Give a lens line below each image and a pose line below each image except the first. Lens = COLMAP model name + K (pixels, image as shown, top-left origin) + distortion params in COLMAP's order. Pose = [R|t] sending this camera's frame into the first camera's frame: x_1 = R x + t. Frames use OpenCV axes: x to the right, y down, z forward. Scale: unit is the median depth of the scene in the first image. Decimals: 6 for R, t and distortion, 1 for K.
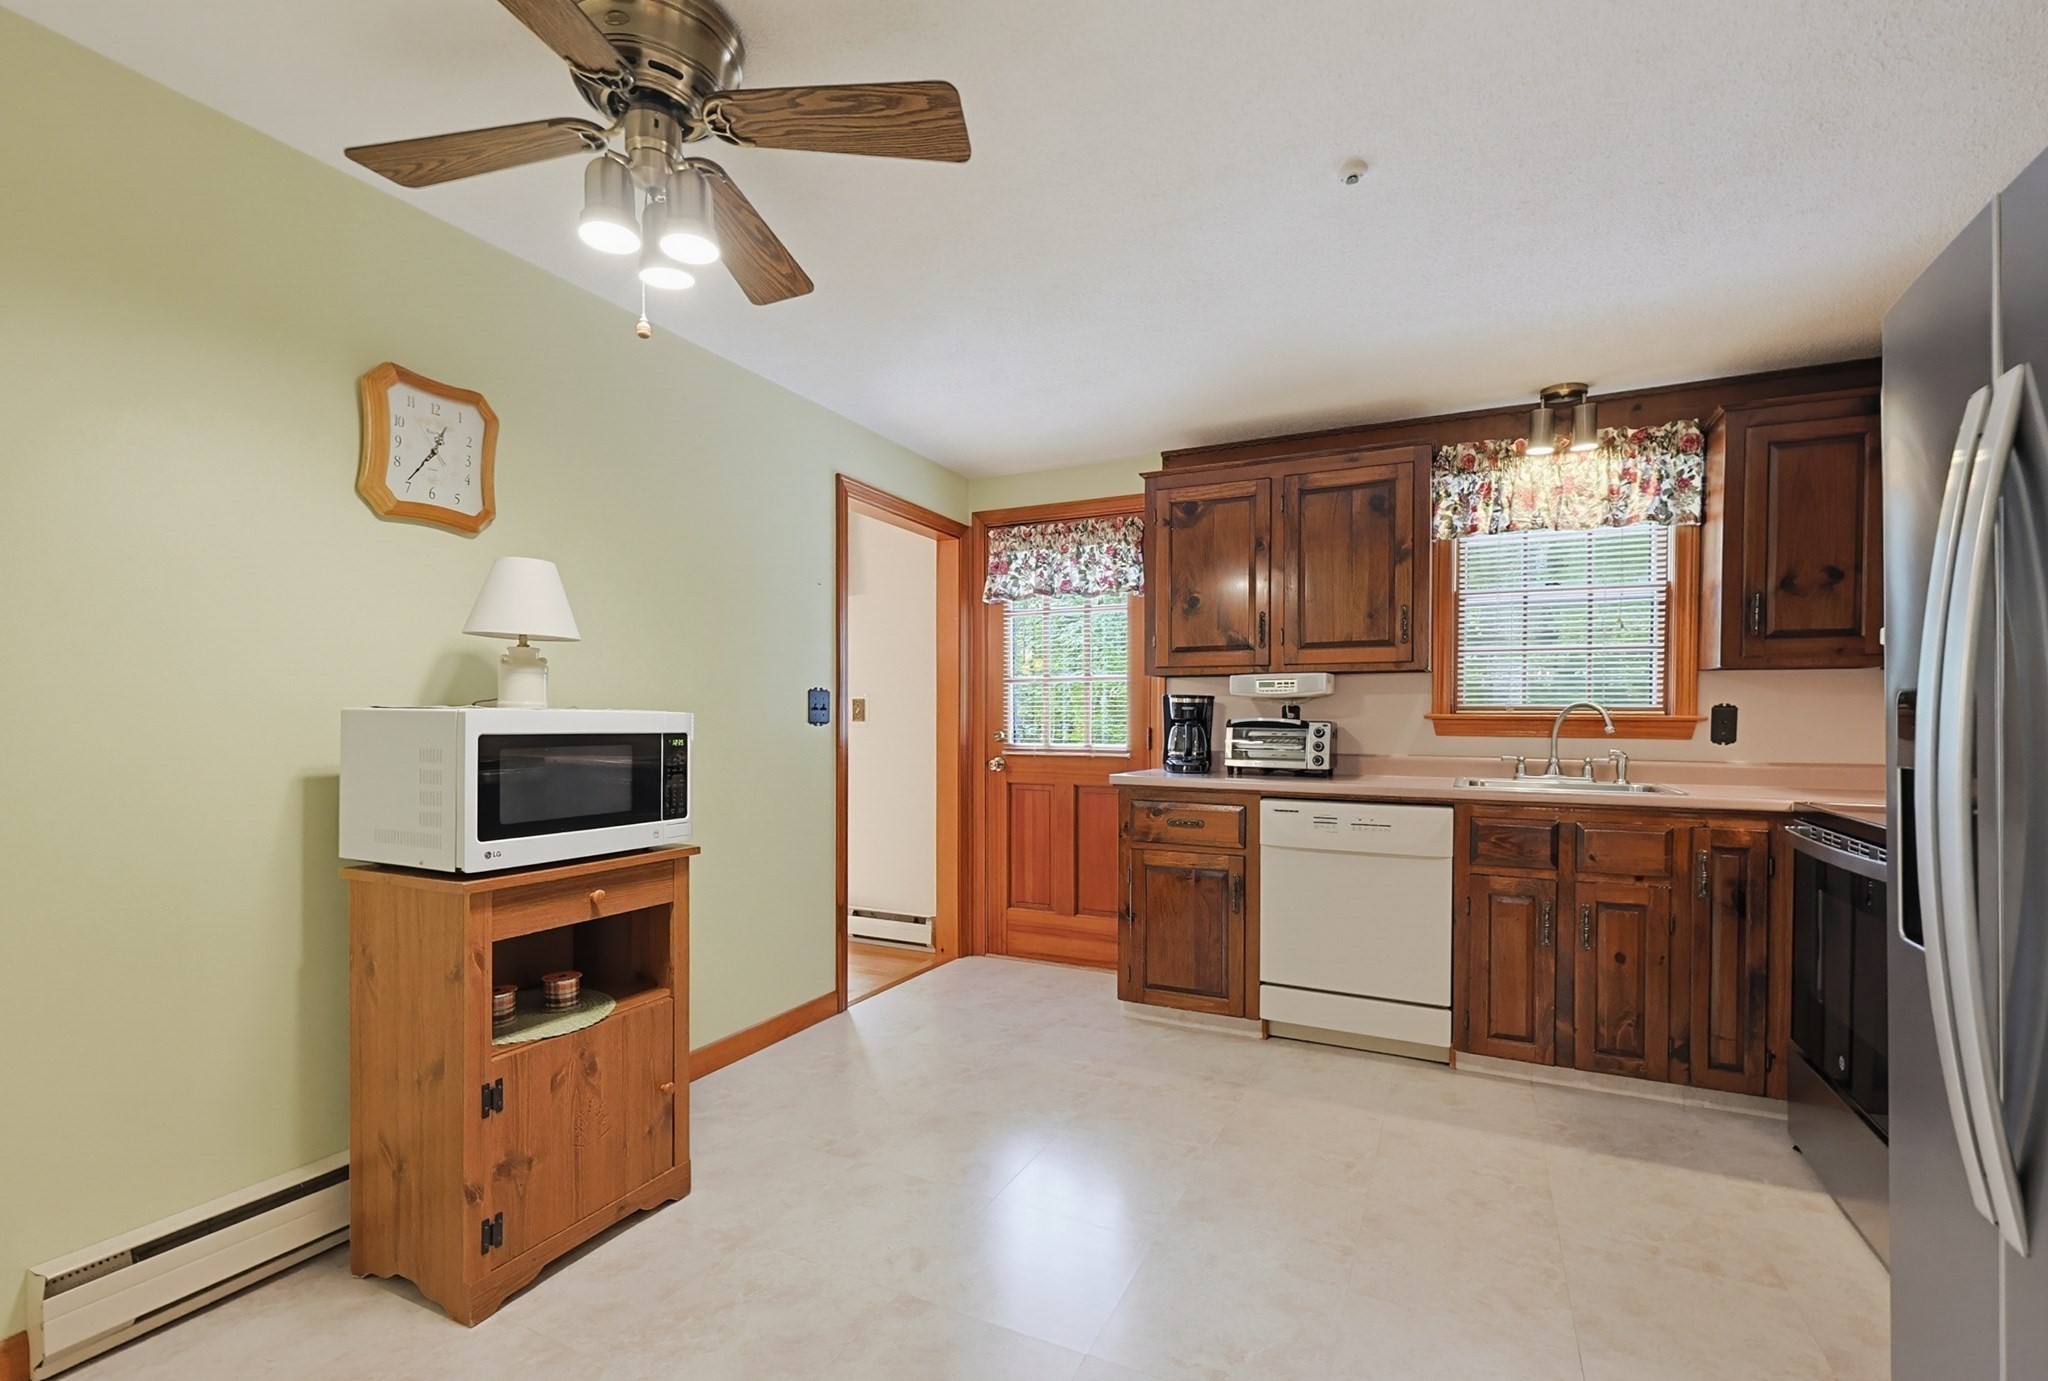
lens RADIAL K [[898.0, 0, 1024.3], [0, 898.0, 712.1], [0, 0, 1]] dist [0.000028, -0.000037]
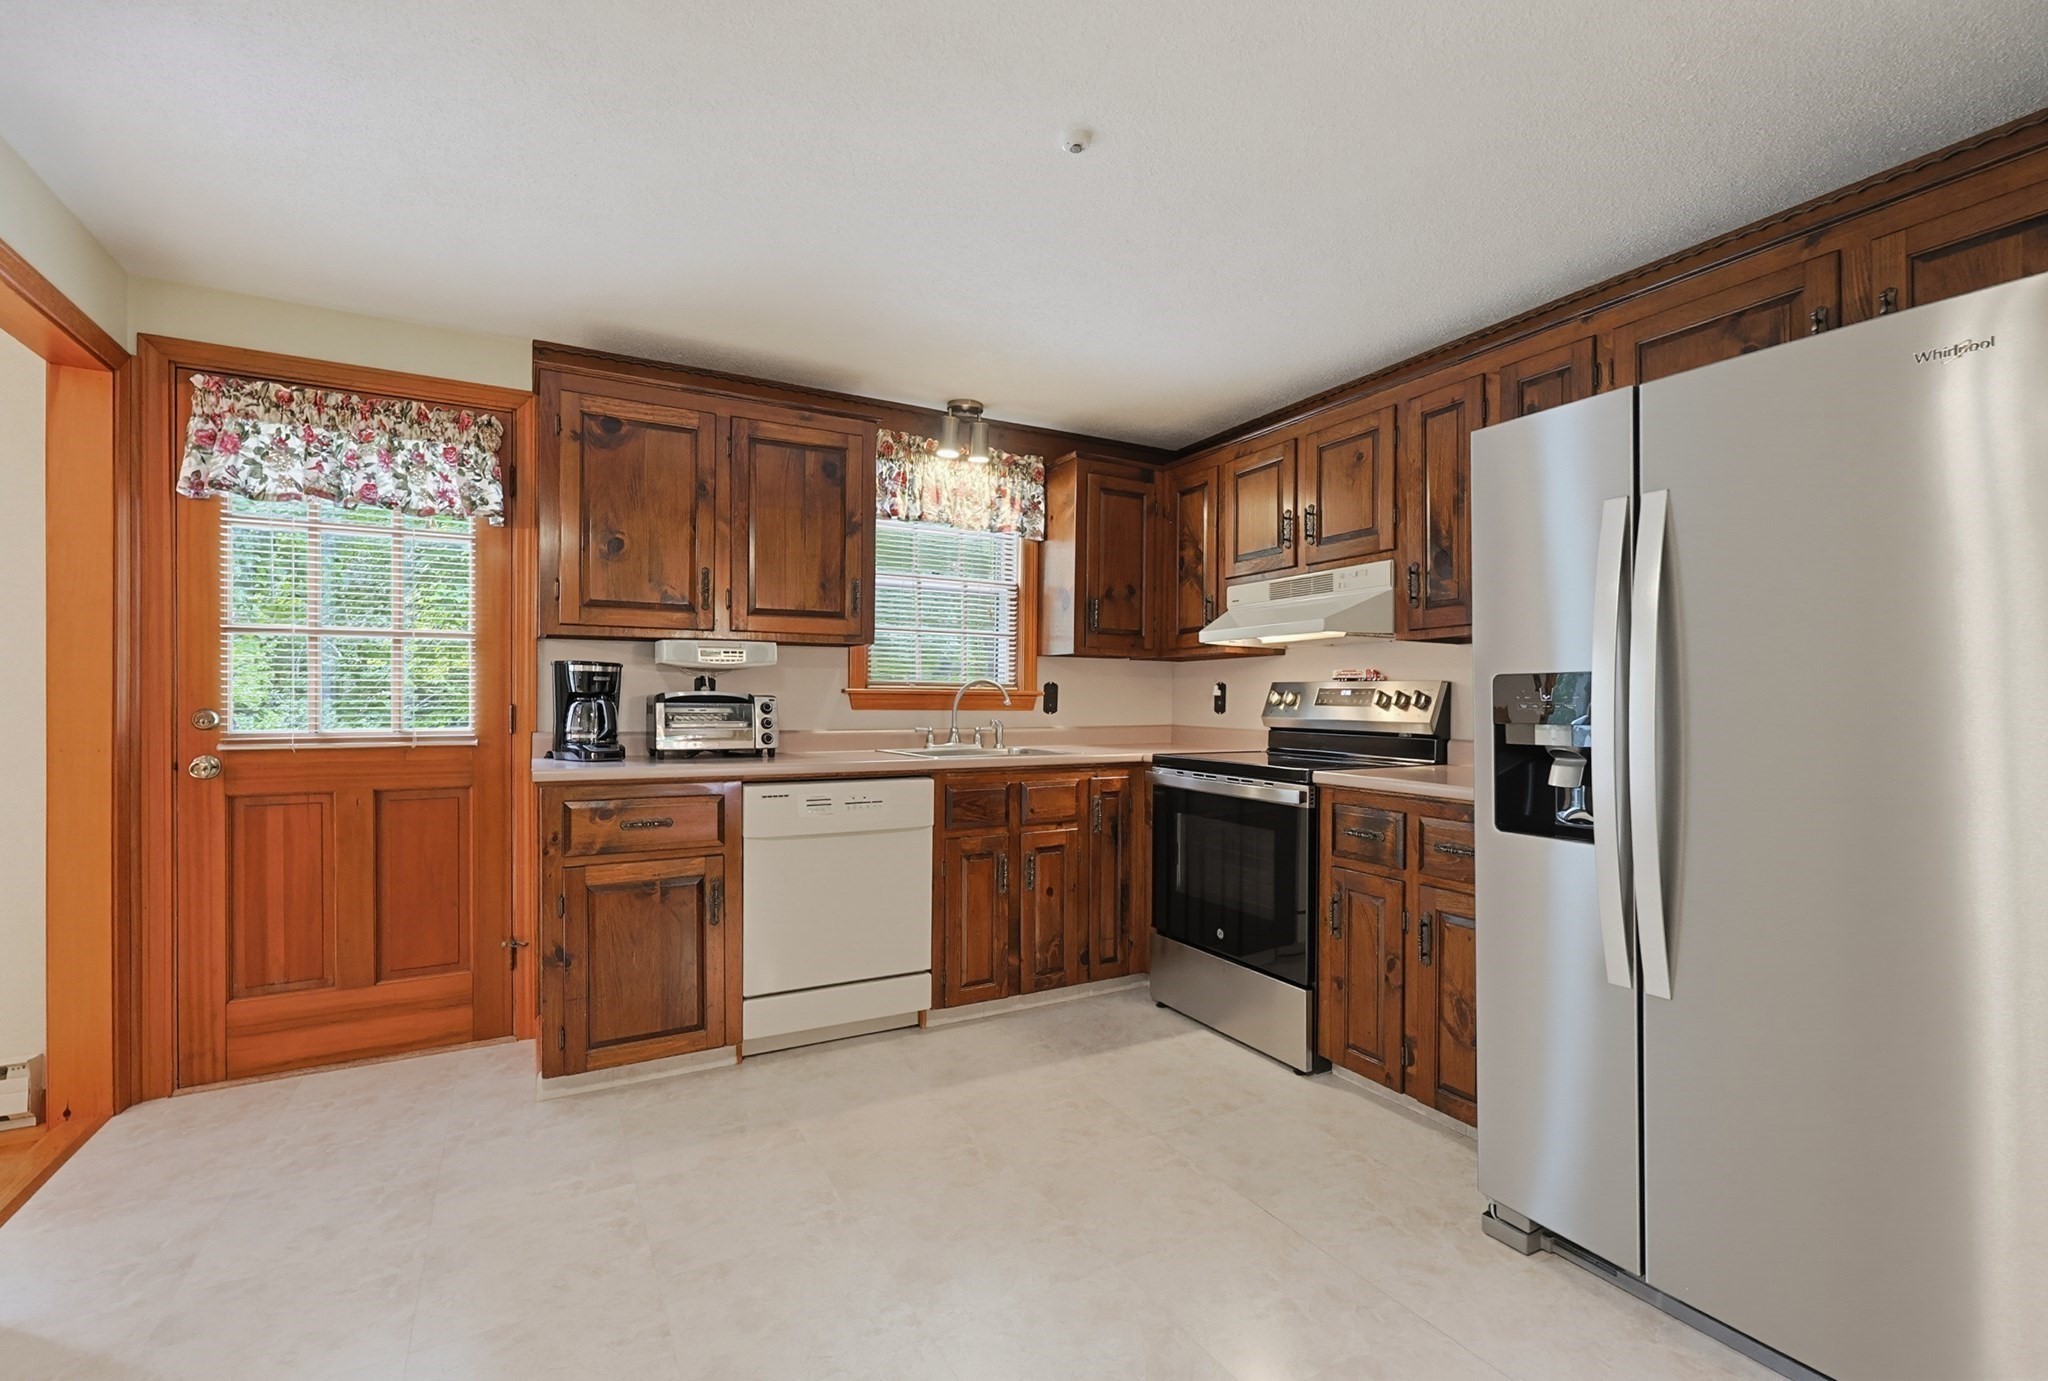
lens RADIAL K [[891.6, 0, 1024.0], [0, 891.6, 690.5], [0, 0, 1]] dist [0.000815, 0.000196]
pose [[0.571386, 0.006661, 0.820655, -0.270599], [-0.007354, 0.999968, -0.002996, 0.006239], [-0.820649, -0.004323, 0.571417, 0.275801]]
